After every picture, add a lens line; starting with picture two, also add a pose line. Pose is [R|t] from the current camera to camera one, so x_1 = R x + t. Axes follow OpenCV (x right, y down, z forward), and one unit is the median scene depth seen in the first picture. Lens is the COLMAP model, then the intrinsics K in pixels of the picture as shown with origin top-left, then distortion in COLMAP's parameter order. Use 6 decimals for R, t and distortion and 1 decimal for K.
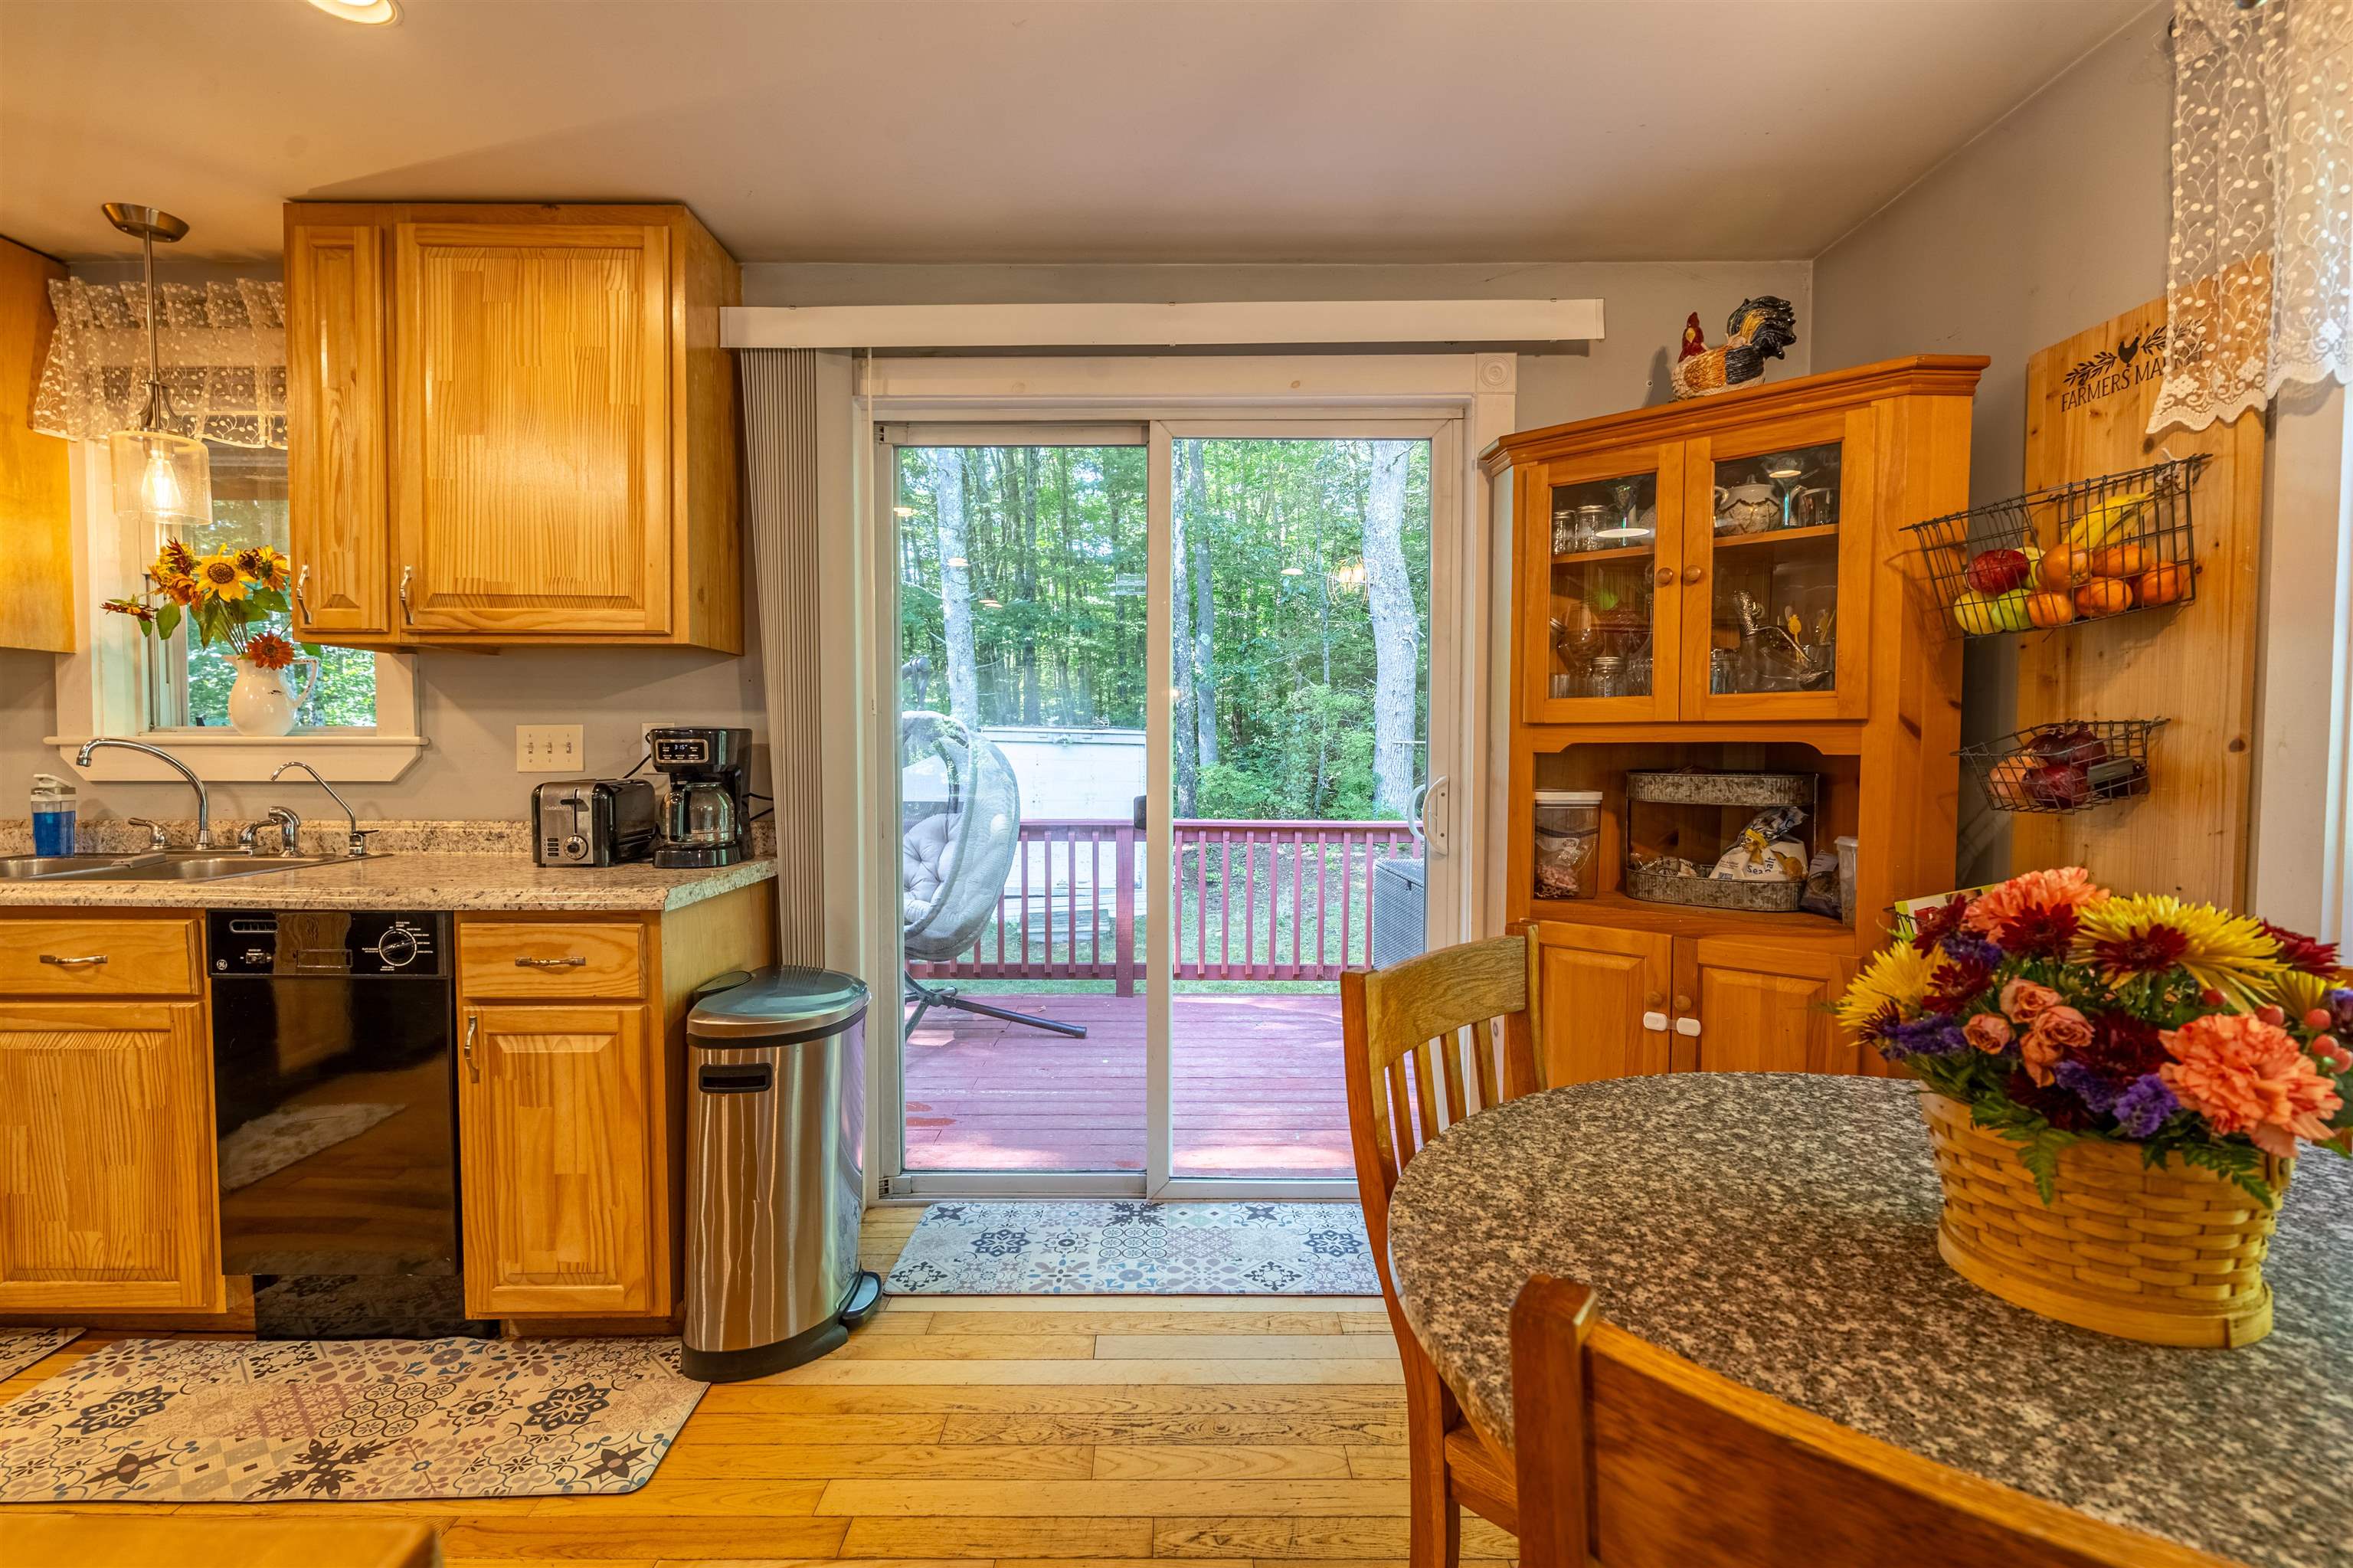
lens RADIAL K [[1081.5, 0, 1169.0], [0, 1081.5, 790.7], [0, 0, 1]] dist [-0.003204, 0.001288]
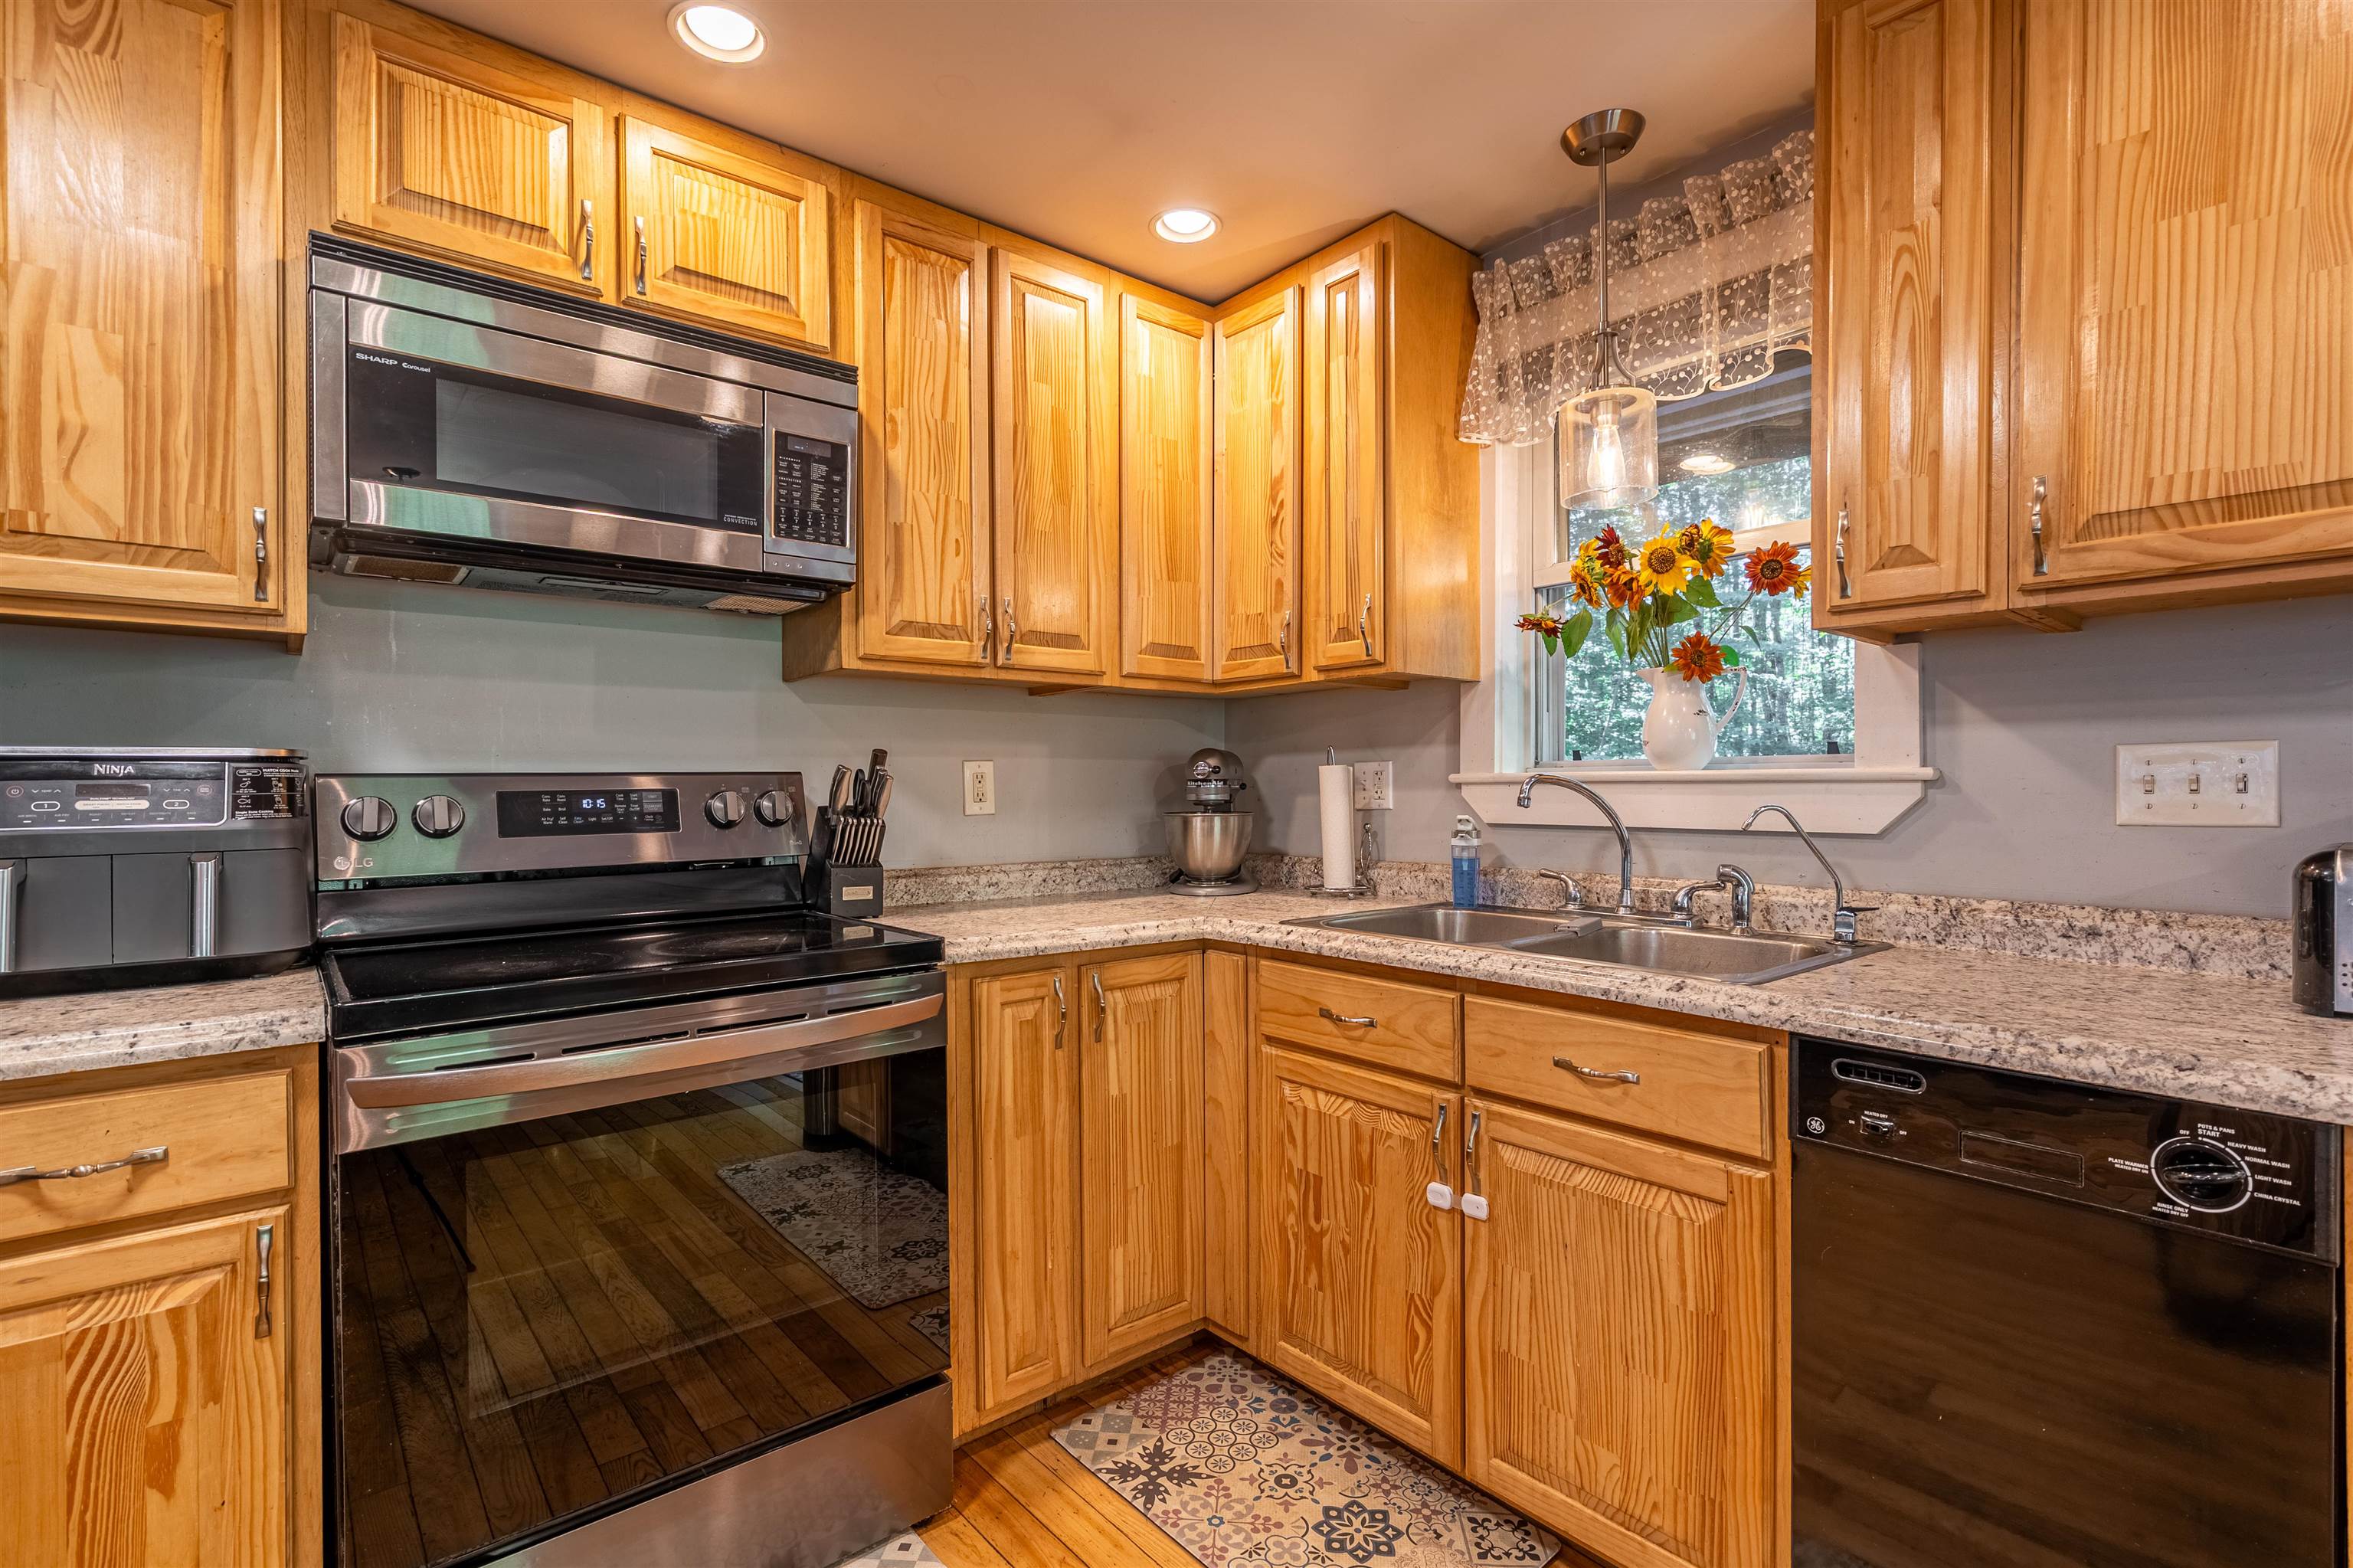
lens RADIAL K [[1081.5, 0, 1169.0], [0, 1081.5, 790.7], [0, 0, 1]] dist [-0.003204, 0.001288]
pose [[0.641079, 0.000689, -0.767475, -0.507116], [-0.029217, 0.999297, -0.023508, -0.007369], [0.766919, 0.037494, 0.640648, 0.235944]]
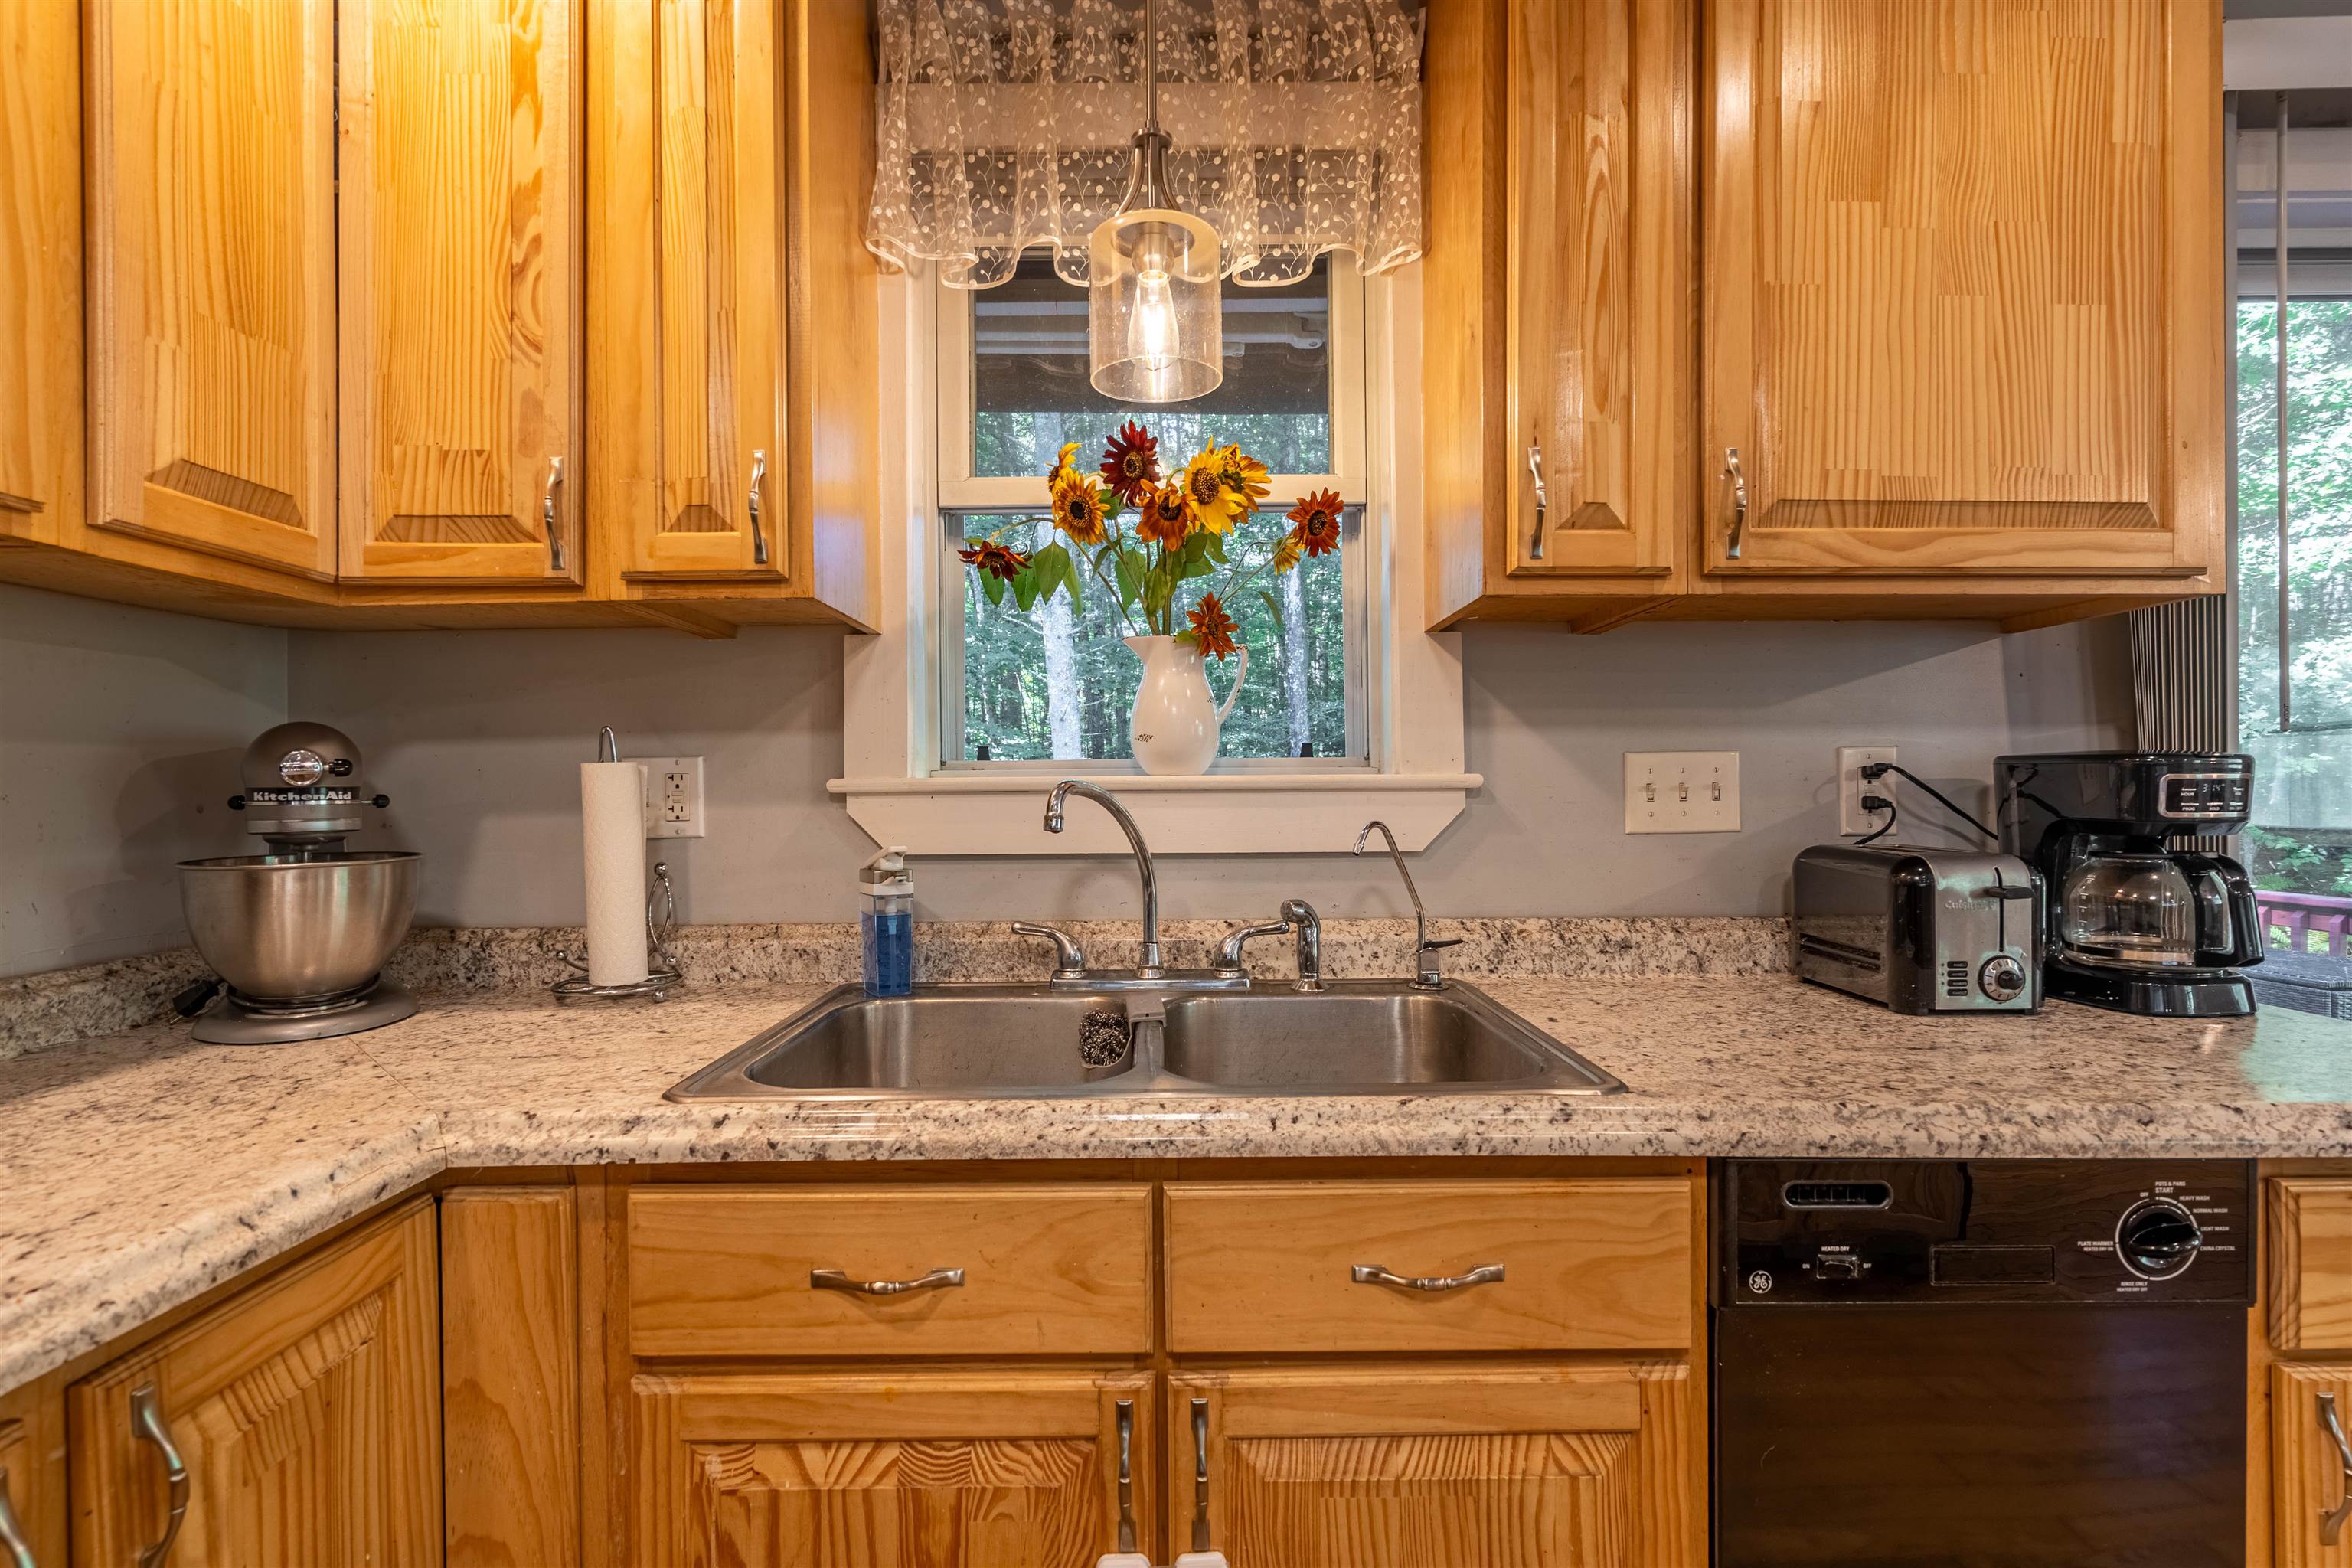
lens RADIAL K [[1081.0, 0, 1168.5], [0, 1081.0, 790.7], [0, 0, 1]] dist [-0.003204, 0.001288]
pose [[0.999930, -0.007250, 0.009304, -0.899177], [0.007603, 0.999230, -0.038483, -0.020921], [-0.009018, 0.038551, 0.999216, 0.439656]]
